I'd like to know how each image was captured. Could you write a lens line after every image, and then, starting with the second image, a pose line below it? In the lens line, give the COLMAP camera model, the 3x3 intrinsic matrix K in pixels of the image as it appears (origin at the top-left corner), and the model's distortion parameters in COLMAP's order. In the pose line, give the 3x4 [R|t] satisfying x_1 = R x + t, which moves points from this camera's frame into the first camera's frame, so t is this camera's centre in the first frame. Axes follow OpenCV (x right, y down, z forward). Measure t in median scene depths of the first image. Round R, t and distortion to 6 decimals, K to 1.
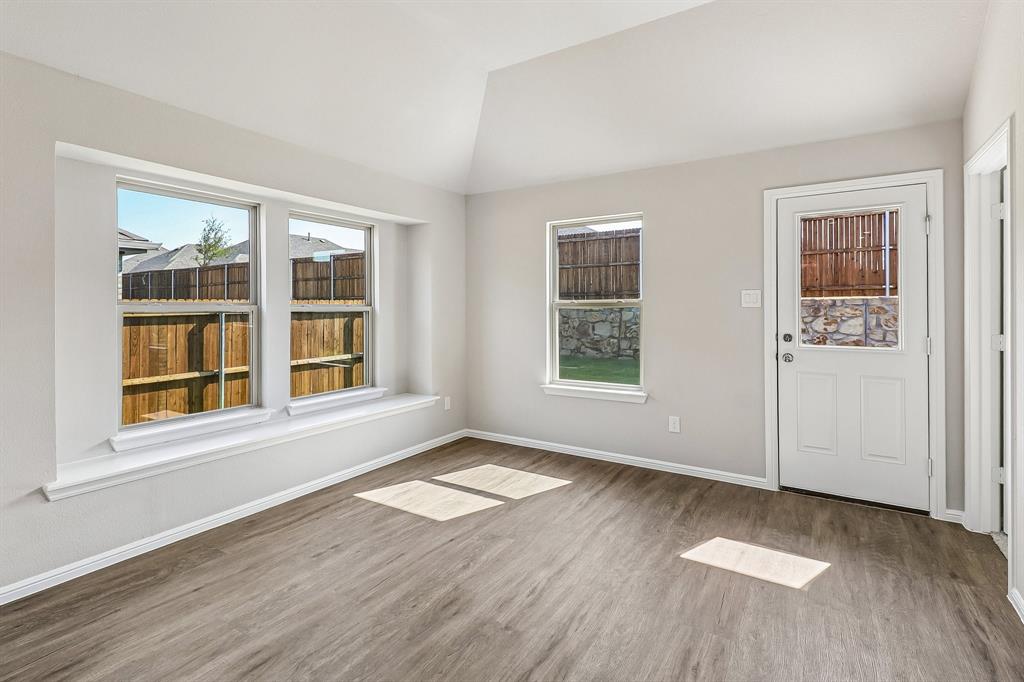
lens RADIAL K [[498.8, 0, 509.4], [0, 498.8, 315.8], [0, 0, 1]] dist [0.000312, 0.000038]
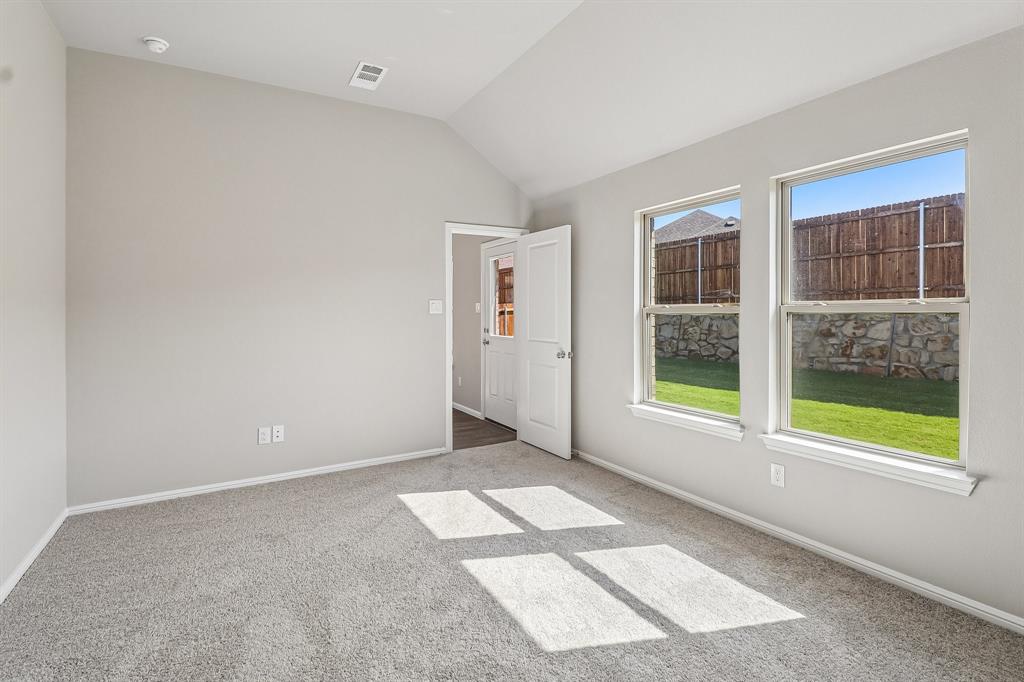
lens RADIAL K [[498.8, 0, 509.4], [0, 498.8, 315.8], [0, 0, 1]] dist [0.000312, 0.000038]
pose [[0.892570, 0.001696, -0.450906, 0.467347], [-0.004091, 0.999982, -0.004336, -0.000511], [0.450890, 0.005715, 0.892561, -0.168587]]
